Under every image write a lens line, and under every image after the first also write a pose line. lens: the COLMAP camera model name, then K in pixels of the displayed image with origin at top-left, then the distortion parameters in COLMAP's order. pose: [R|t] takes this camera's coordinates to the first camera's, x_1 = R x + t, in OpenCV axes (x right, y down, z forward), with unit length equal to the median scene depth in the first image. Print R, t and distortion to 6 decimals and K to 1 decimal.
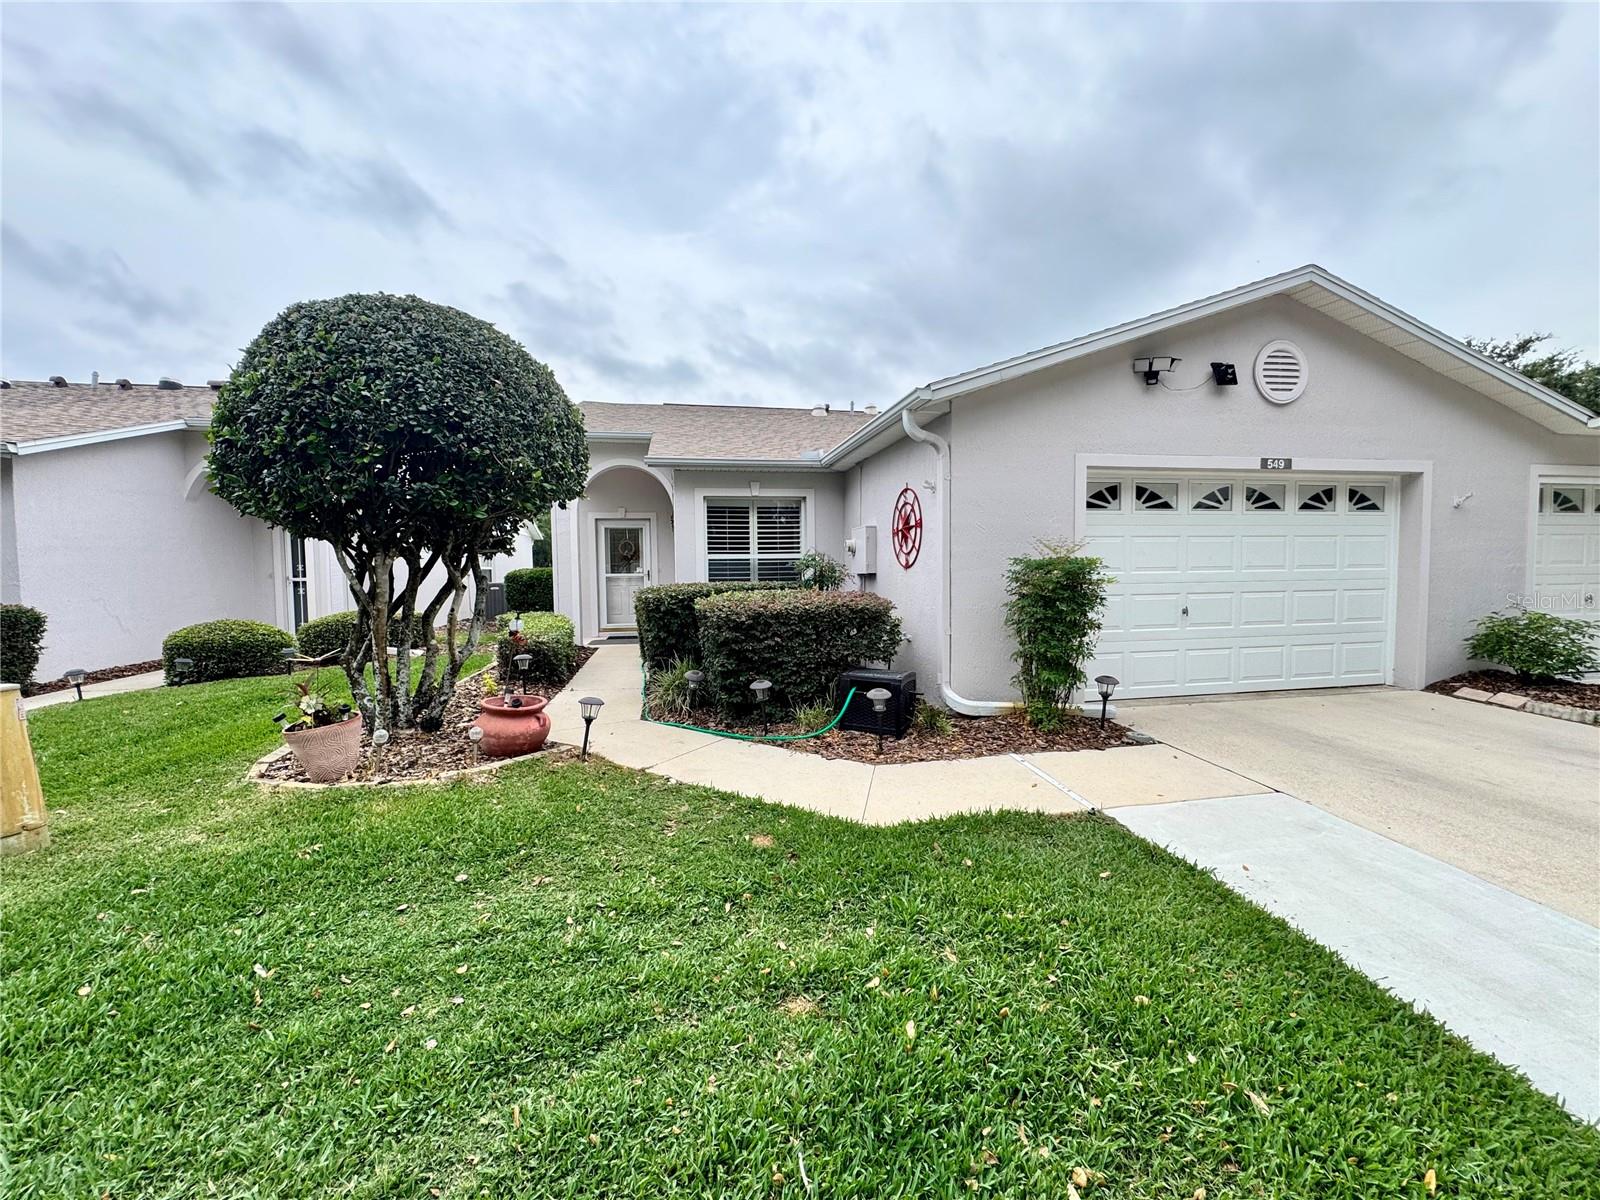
lens RADIAL K [[640.7, 0, 800.0], [0, 640.7, 600.0], [0, 0, 1]] dist [-0.002023, 0.000029]
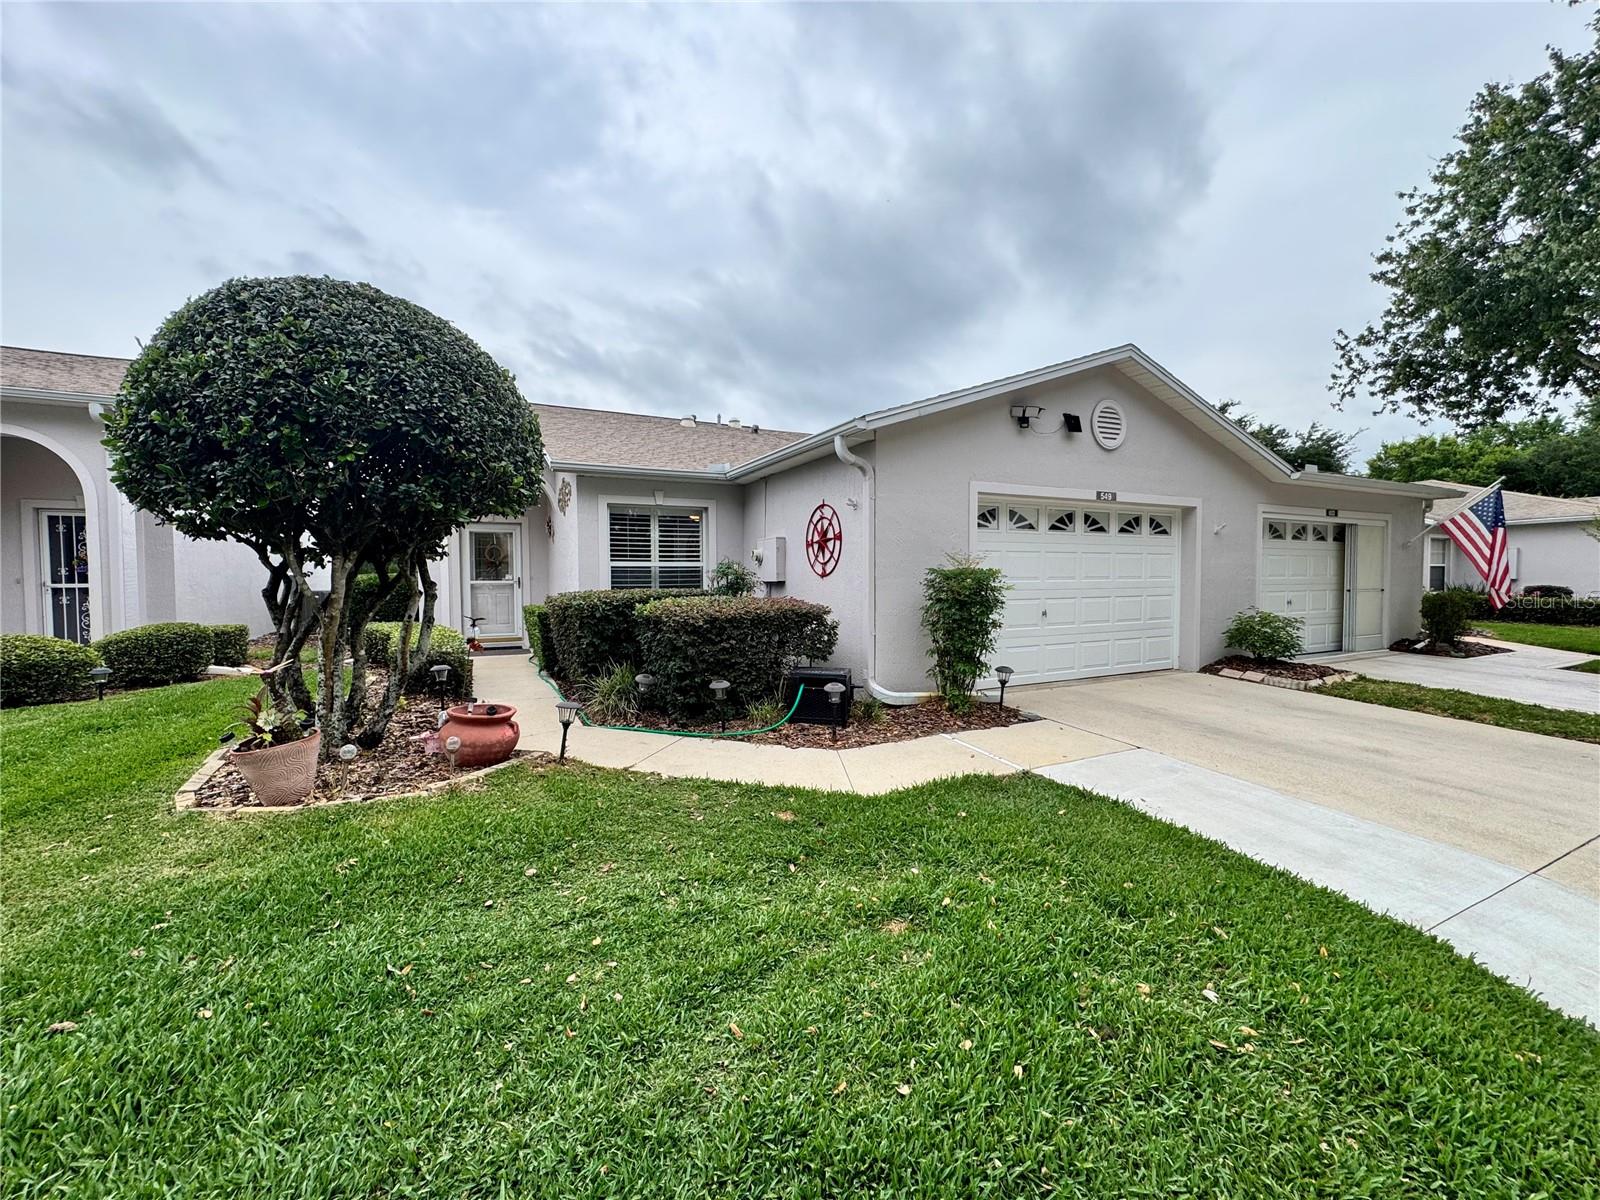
lens RADIAL K [[641.5, 0, 800.0], [0, 641.5, 600.0], [0, 0, 1]] dist [-0.002131, -0.000154]
pose [[0.963174, -0.002840, 0.268864, -0.213622], [0.006666, 0.999889, -0.013319, 0.006368], [-0.268796, 0.014620, 0.963086, -0.065777]]
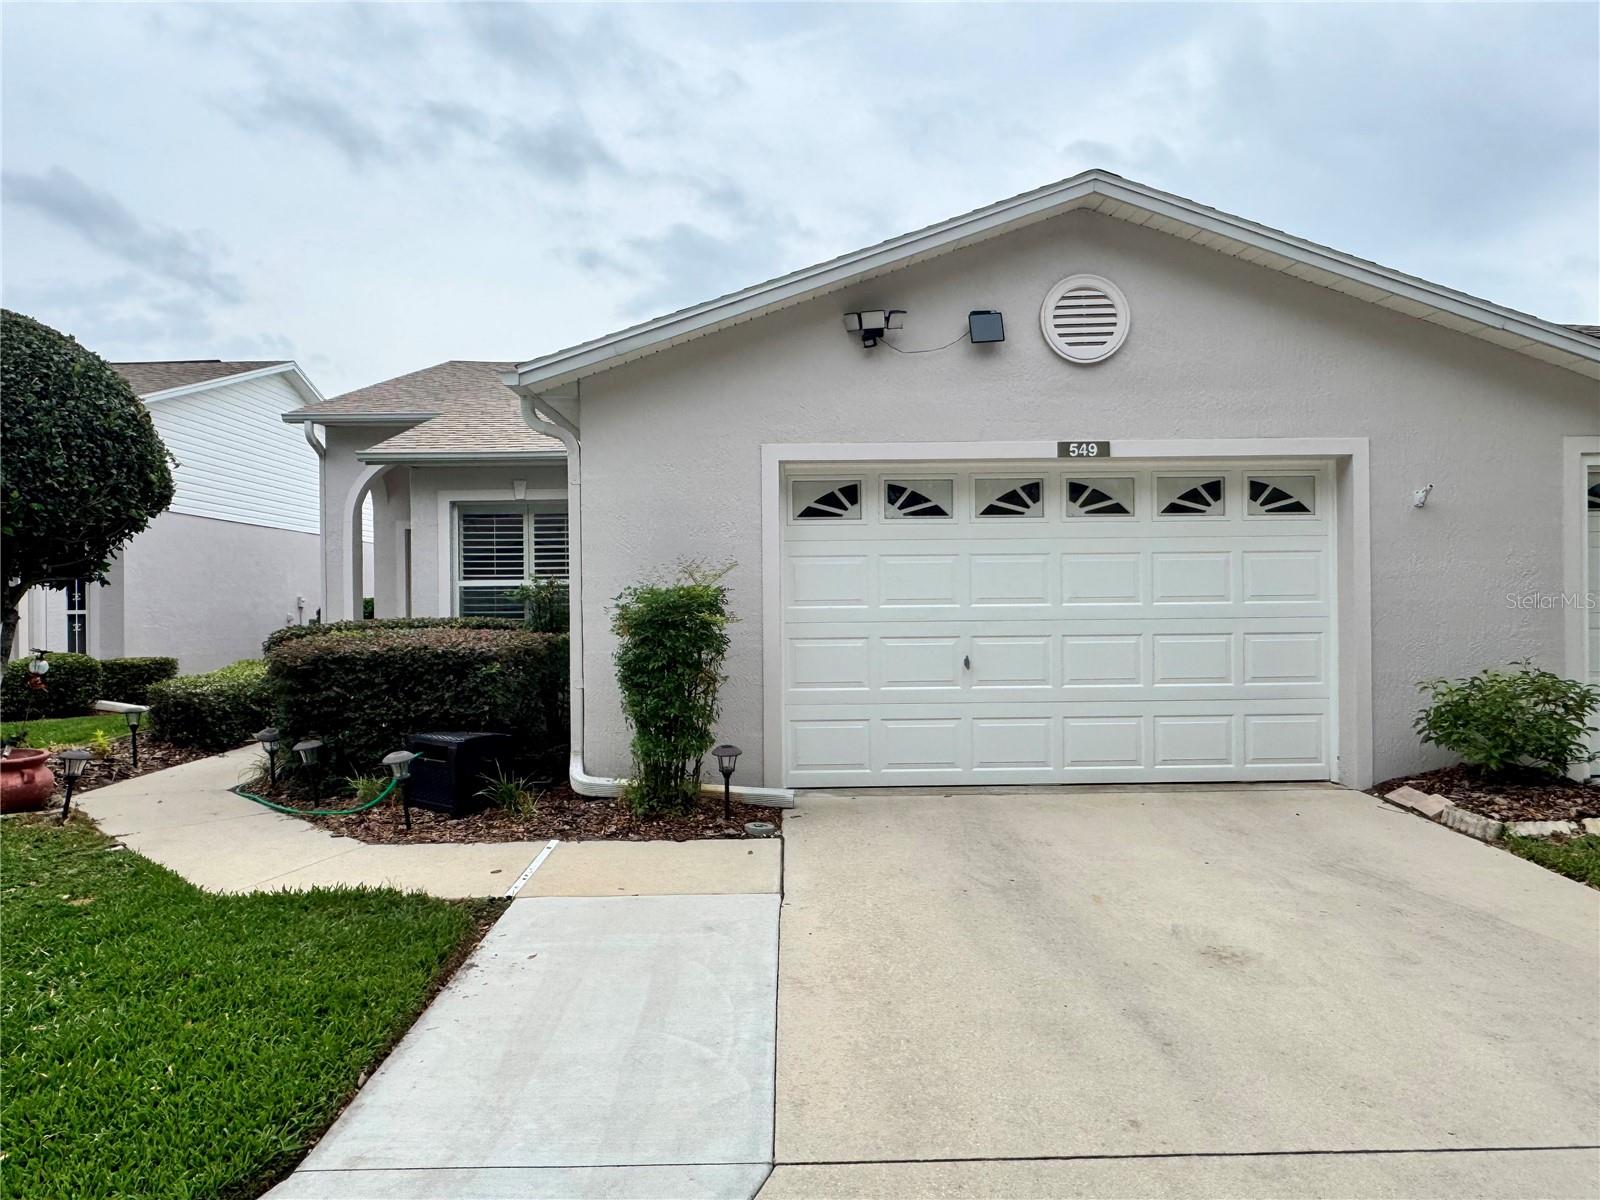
lens RADIAL K [[1061.1, 0, 800.0], [0, 1061.1, 600.0], [0, 0, 1]] dist [-0.002362, 0.000279]
pose [[0.983528, 0.000917, -0.180756, 0.763490], [-0.009235, 0.998936, -0.045182, 0.004169], [0.180522, 0.046107, 0.982490, -0.200560]]
